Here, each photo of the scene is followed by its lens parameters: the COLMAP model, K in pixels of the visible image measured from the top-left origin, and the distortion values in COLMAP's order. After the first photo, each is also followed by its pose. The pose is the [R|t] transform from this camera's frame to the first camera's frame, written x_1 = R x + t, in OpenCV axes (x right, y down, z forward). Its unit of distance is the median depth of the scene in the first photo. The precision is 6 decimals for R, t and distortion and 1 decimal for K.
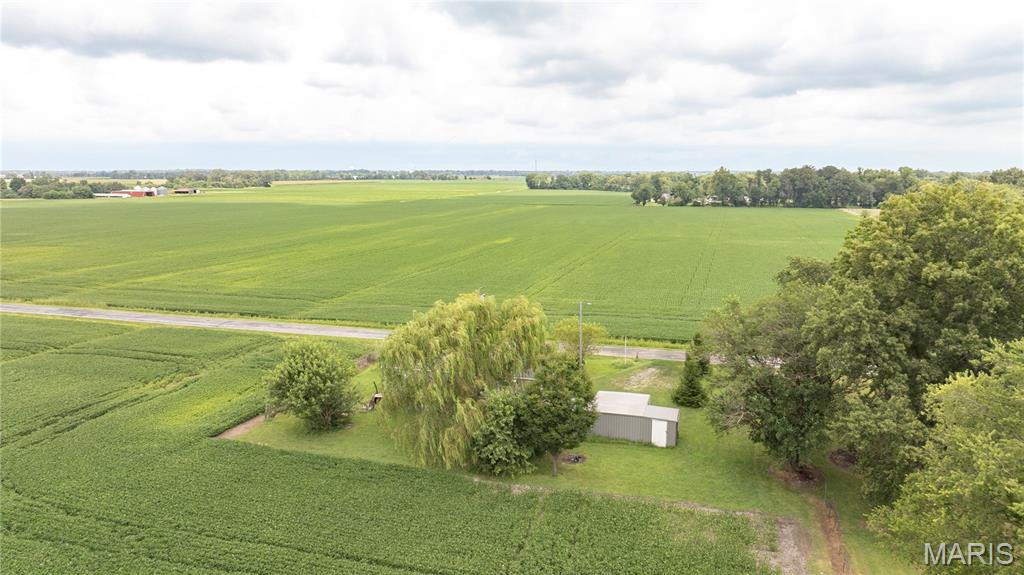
lens RADIAL K [[729.9, 0, 511.0], [0, 729.9, 253.2], [0, 0, 1]] dist [-0.019415, 0.003291]
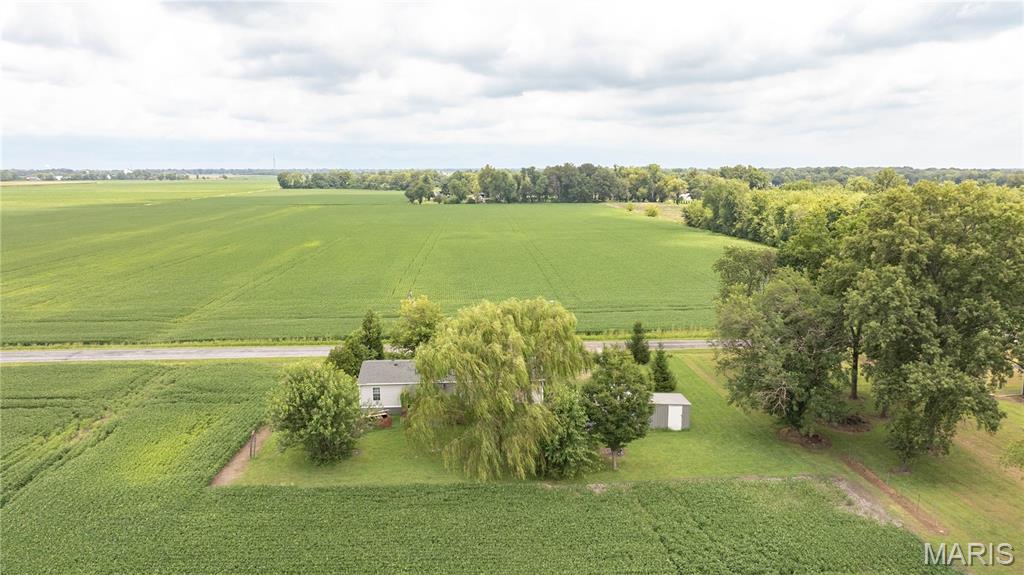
lens RADIAL K [[741.6, 0, 511.8], [0, 741.6, 240.2], [0, 0, 1]] dist [-0.014022, -0.001269]
pose [[0.937444, -0.036727, 0.346192, -0.049802], [0.042360, 0.999064, -0.008716, -0.001402], [-0.345548, 0.022835, 0.938123, 0.008955]]
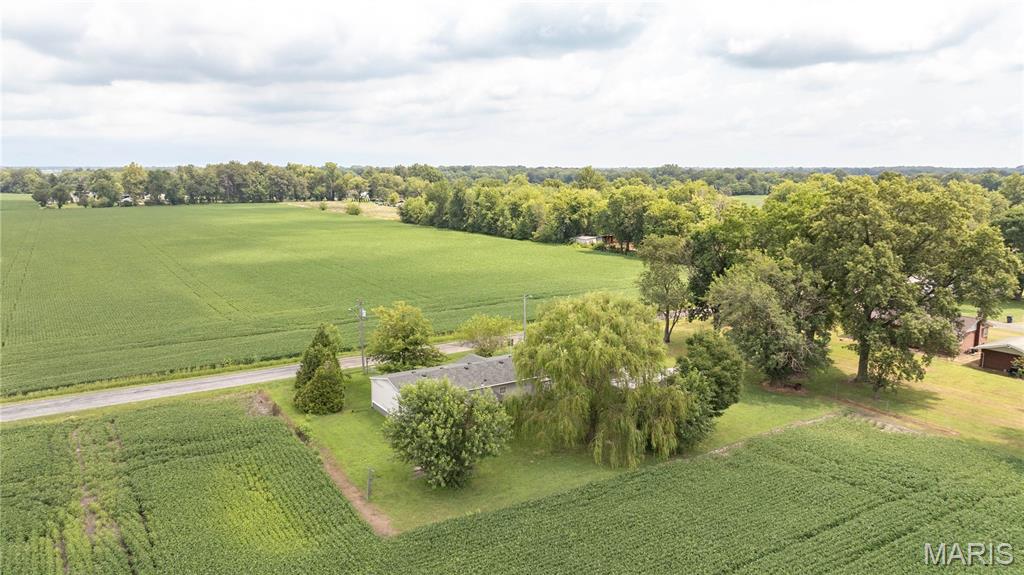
lens RADIAL K [[729.0, 0, 512.0], [0, 729.0, 287.5], [0, 0, 1]] dist [-0.013315, -0.001803]
pose [[0.647697, -0.123603, 0.751805, -0.113621], [0.084183, 0.992321, 0.090620, -0.006262], [-0.757233, 0.004595, 0.653128, 0.058286]]
